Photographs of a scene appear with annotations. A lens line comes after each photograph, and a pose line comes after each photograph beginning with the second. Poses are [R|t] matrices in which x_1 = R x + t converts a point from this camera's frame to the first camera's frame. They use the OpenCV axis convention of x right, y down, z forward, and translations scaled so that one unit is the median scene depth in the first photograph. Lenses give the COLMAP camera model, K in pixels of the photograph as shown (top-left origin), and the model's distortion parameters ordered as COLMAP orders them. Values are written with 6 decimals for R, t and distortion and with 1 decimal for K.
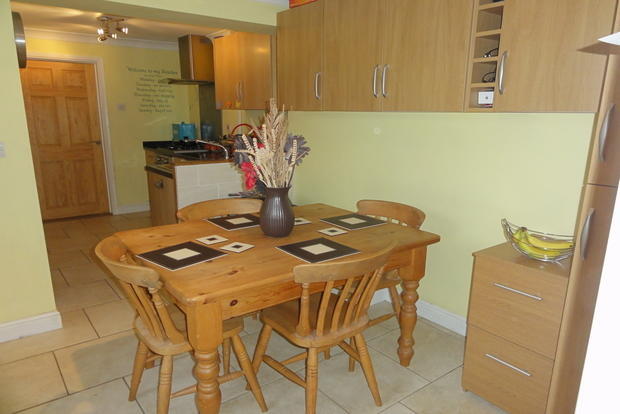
lens RADIAL K [[437.5, 0, 308.1], [0, 437.5, 208.0], [0, 0, 1]] dist [-0.003471, -0.003104]
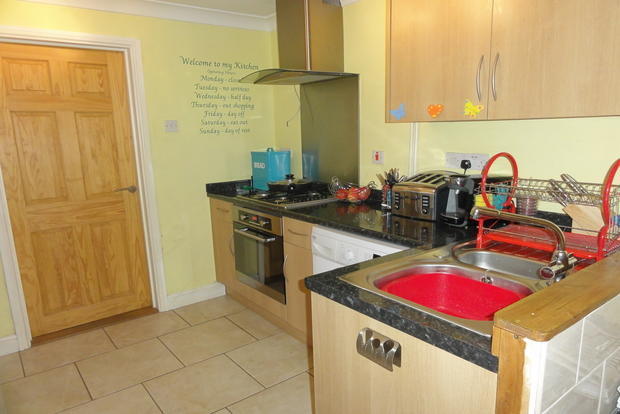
lens RADIAL K [[437.5, 0, 312.2], [0, 437.5, 210.0], [0, 0, 1]] dist [-0.003471, -0.003104]
pose [[0.999357, -0.033202, -0.013539, -0.238195], [0.032759, 0.998959, -0.031744, -0.097190], [0.014579, 0.031280, 0.999404, 0.431933]]
